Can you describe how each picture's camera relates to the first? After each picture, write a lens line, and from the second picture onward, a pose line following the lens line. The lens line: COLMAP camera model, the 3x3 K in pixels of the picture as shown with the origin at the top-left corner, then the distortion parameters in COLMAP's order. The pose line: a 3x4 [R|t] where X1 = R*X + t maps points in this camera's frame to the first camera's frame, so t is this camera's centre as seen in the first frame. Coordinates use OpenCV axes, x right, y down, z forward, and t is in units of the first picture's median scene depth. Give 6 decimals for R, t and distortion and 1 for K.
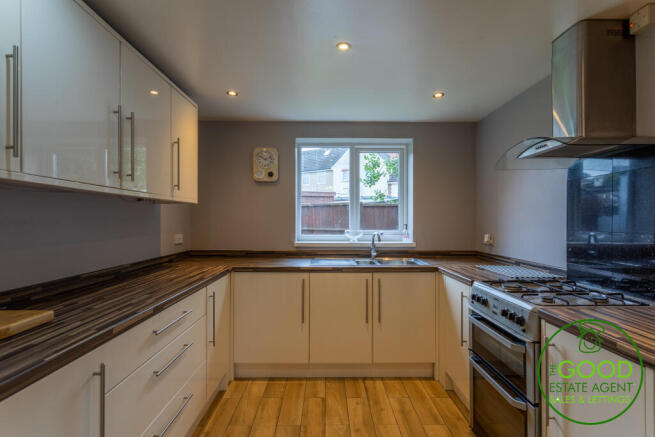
lens RADIAL K [[315.1, 0, 328.5], [0, 315.1, 218.6], [0, 0, 1]] dist [0.010917, 0.003631]
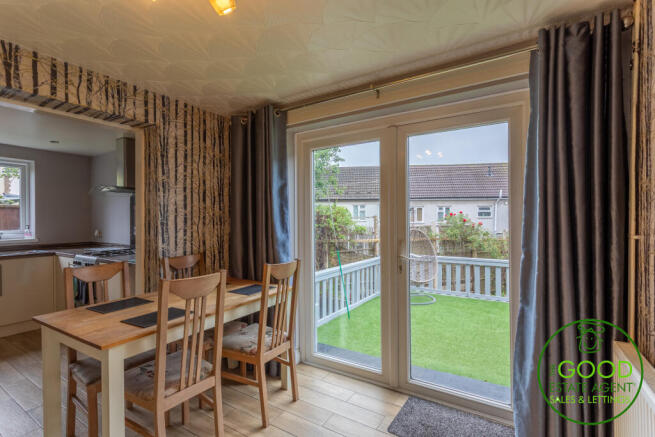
lens RADIAL K [[315.1, 0, 324.1], [0, 315.1, 219.3], [0, 0, 1]] dist [0.010917, 0.003631]
pose [[0.560413, -0.004036, 0.828203, -0.169056], [0.000235, 0.999989, 0.004715, -0.012713], [-0.828213, -0.002448, 0.560408, -0.791345]]
